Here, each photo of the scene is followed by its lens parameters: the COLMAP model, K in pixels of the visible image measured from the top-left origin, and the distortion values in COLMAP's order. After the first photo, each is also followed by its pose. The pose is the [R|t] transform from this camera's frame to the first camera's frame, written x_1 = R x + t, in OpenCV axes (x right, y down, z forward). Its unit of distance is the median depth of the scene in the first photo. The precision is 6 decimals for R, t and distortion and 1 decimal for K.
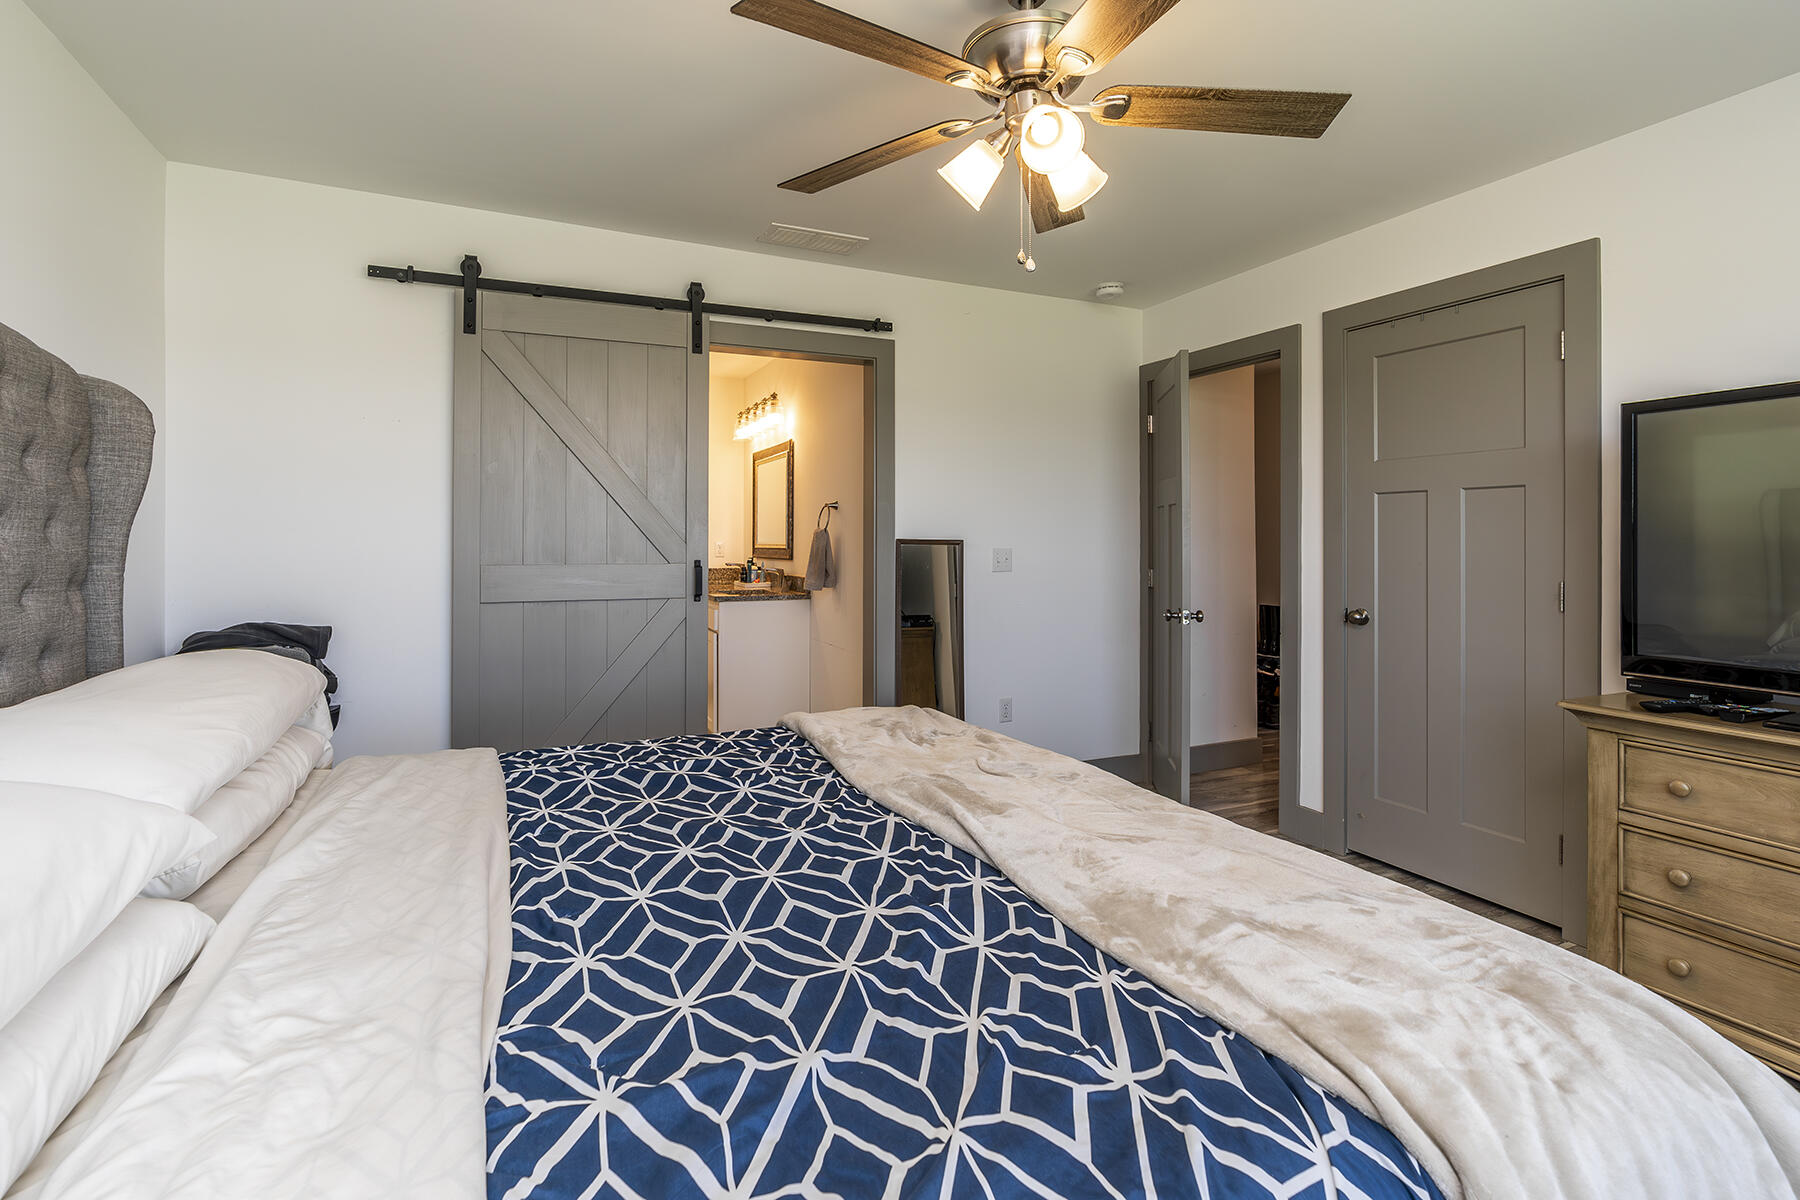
lens RADIAL K [[824.3, 0, 896.2], [0, 824.3, 523.7], [0, 0, 1]] dist [0.003357, 0.000601]
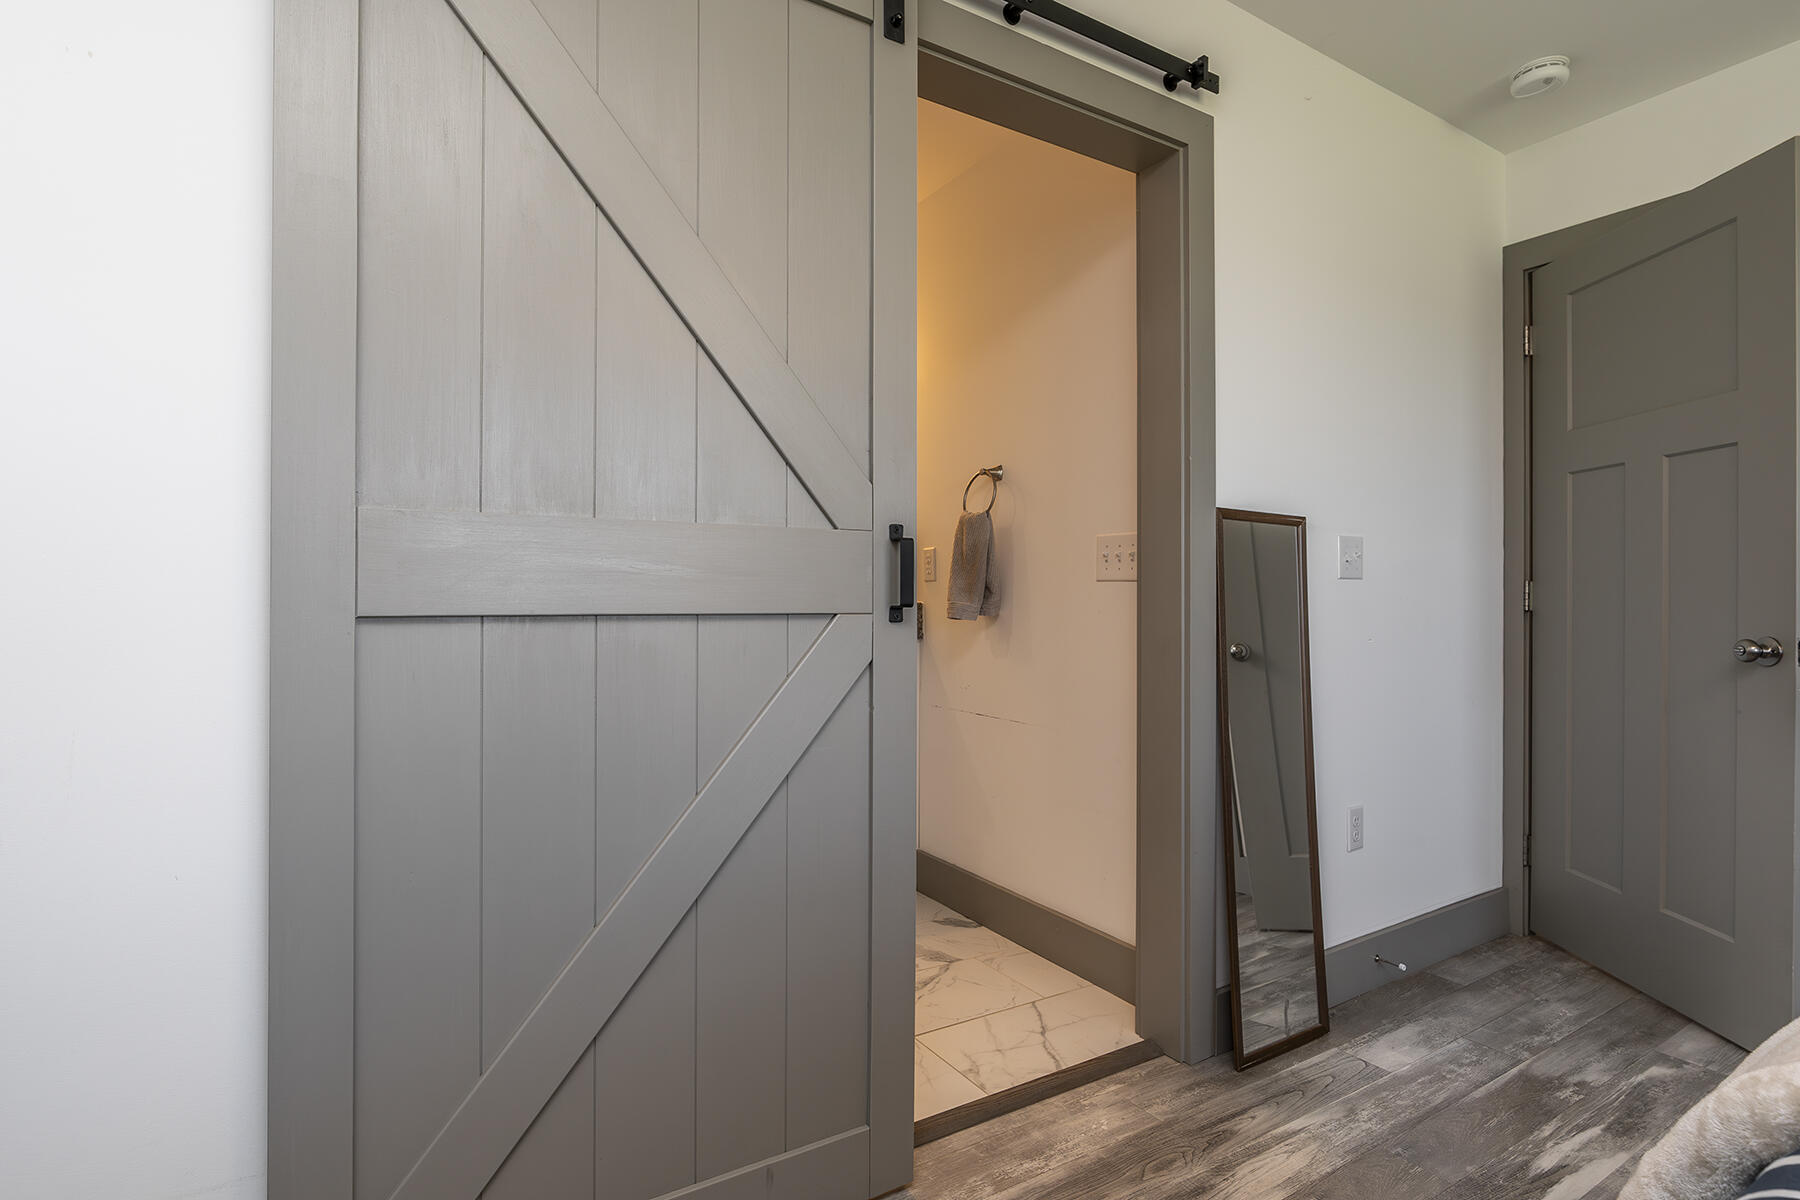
lens RADIAL K [[854.8, 0, 895.0], [0, 854.8, 591.4], [0, 0, 1]] dist [-0.002937, 0.000198]
pose [[0.991667, -0.004287, 0.128753, -0.263128], [0.004371, 0.999990, -0.000365, 0.069278], [-0.128750, 0.000925, 0.991677, 0.498105]]
